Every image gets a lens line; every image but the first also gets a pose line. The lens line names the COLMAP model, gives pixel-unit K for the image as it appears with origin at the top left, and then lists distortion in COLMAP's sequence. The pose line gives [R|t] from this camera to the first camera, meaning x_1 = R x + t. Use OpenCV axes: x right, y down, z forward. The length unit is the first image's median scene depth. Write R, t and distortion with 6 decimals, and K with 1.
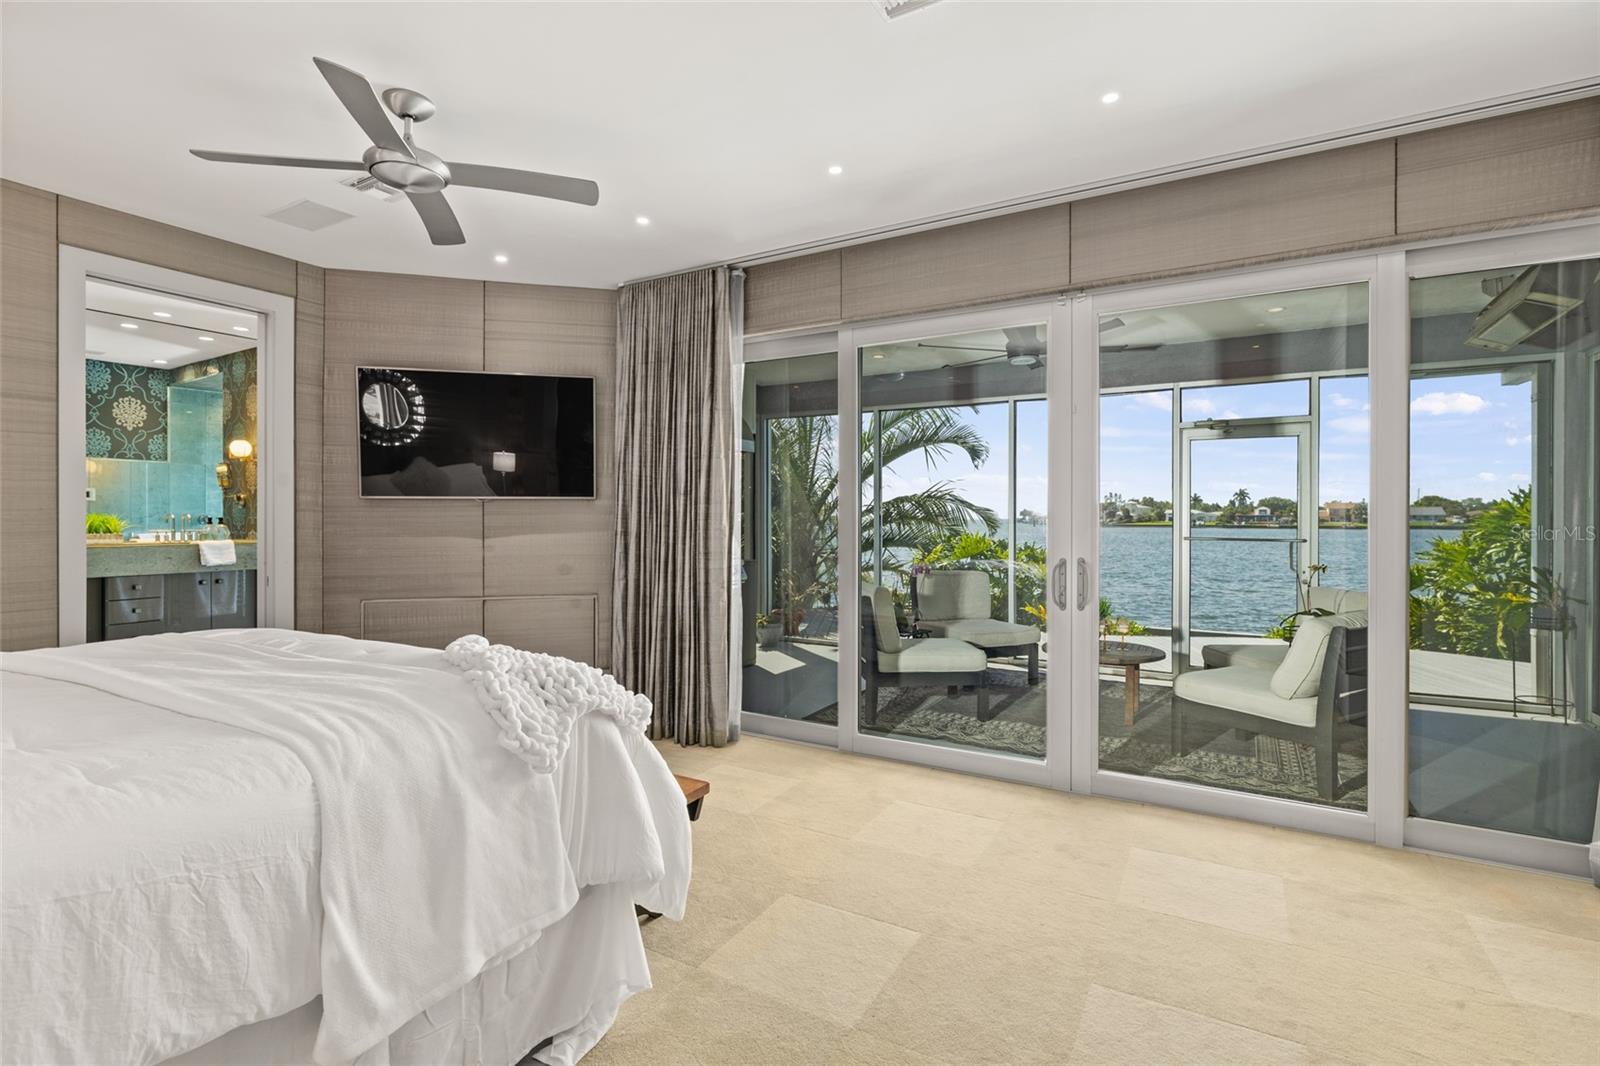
lens RADIAL K [[742.3, 0, 795.5], [0, 742.3, 522.6], [0, 0, 1]] dist [-0.000137, -0.000366]
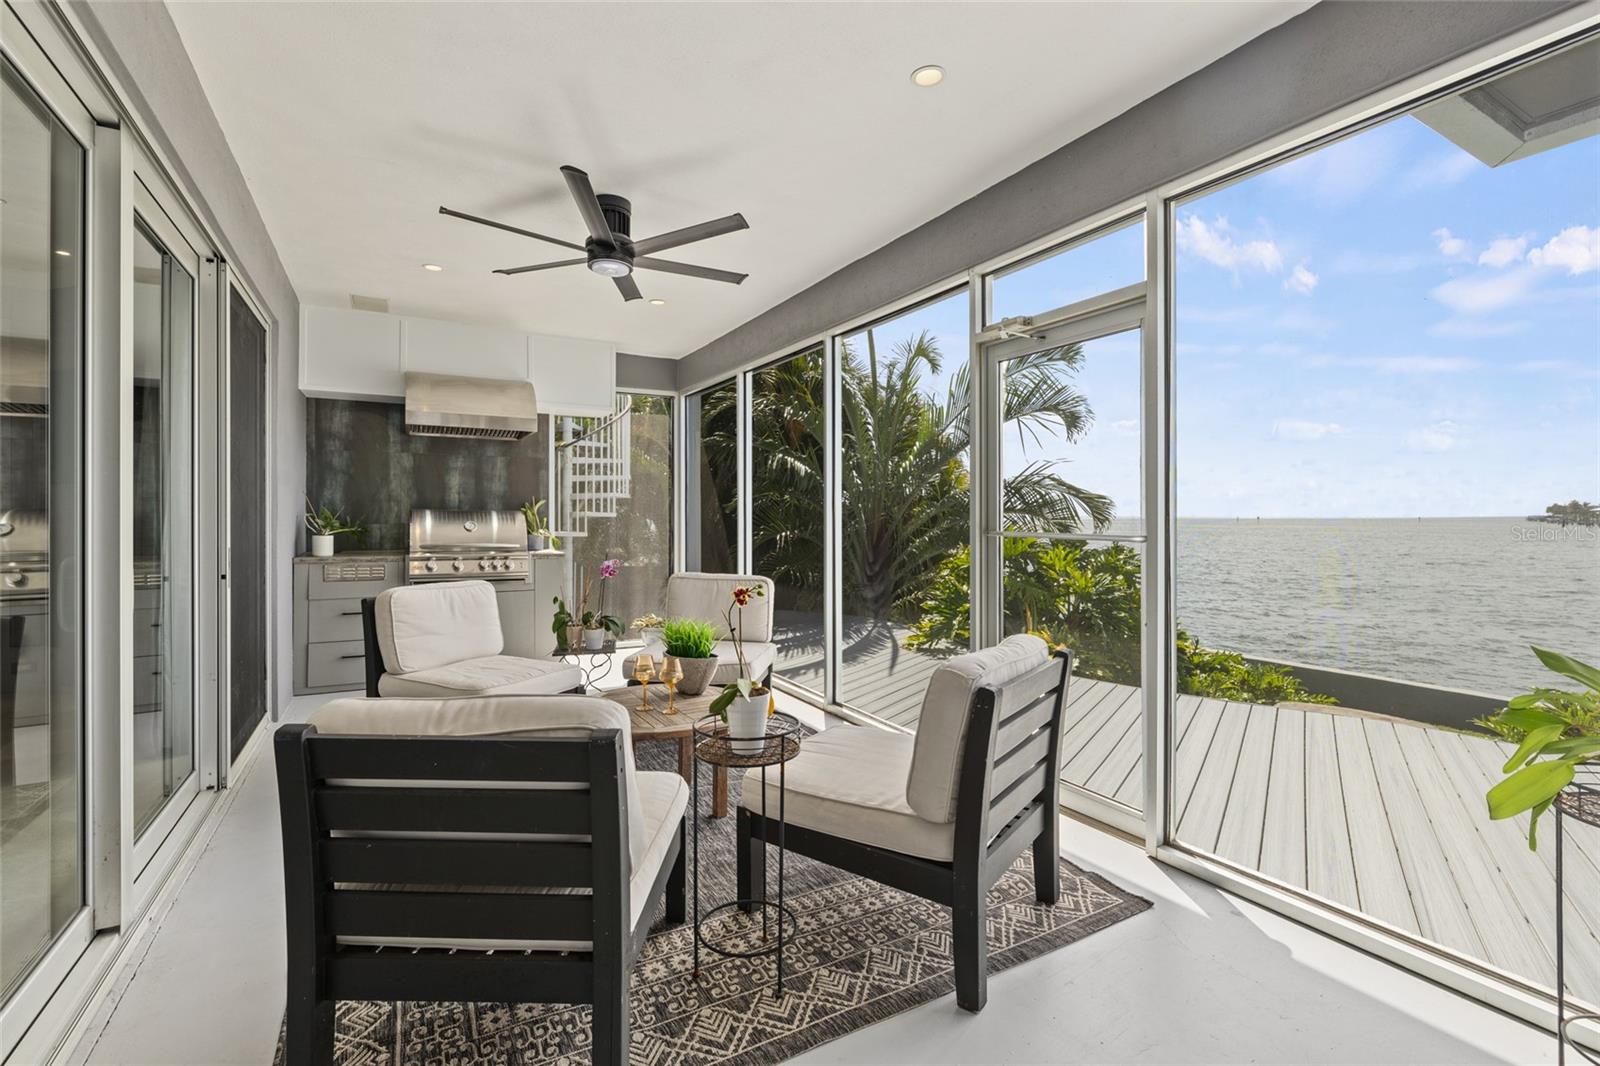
lens RADIAL K [[730.8, 0, 805.0], [0, 730.8, 521.8], [0, 0, 1]] dist [-0.000036, 0.000156]
pose [[0.868658, 0.007959, -0.495349, 0.538908], [-0.005938, 0.999966, 0.005655, 0.005603], [0.495377, -0.001971, 0.868676, 0.341608]]
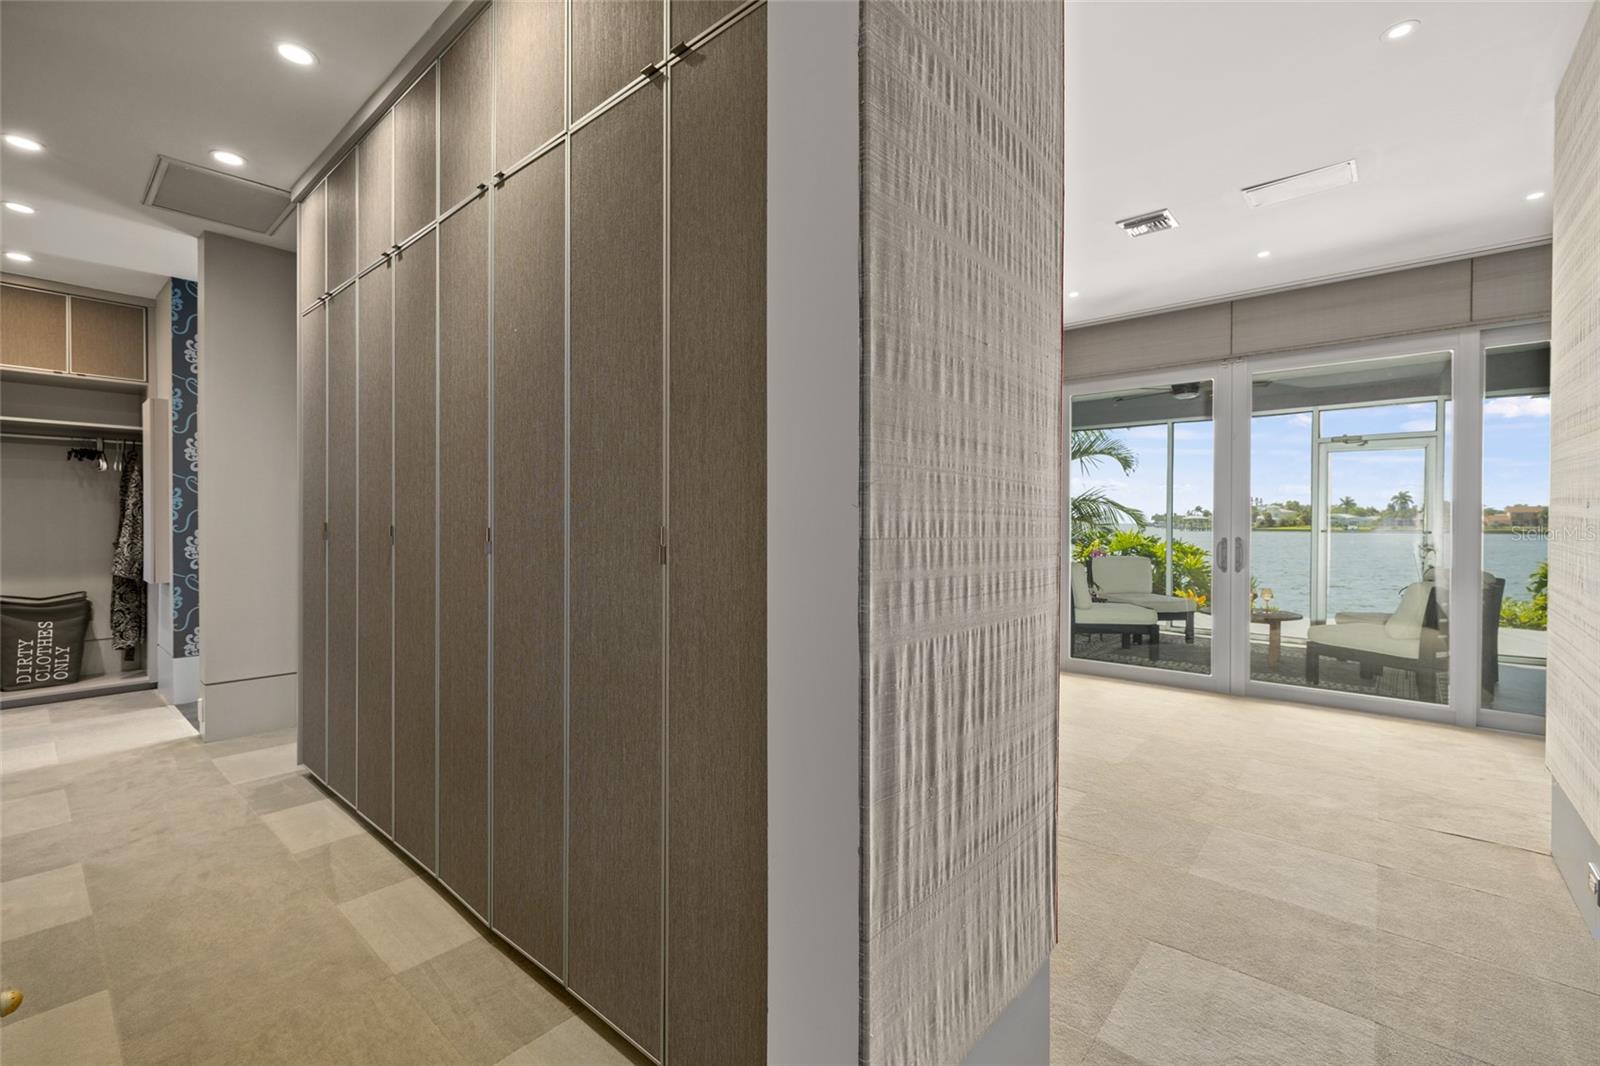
lens RADIAL K [[683.9, 0, 799.5], [0, 683.9, 530.3], [0, 0, 1]] dist [0.006759, -0.001031]
pose [[0.983886, 0.003146, -0.178768, -0.106339], [-0.002192, 0.999982, 0.005531, 0.012461], [0.178783, -0.005050, 0.983876, -0.232100]]
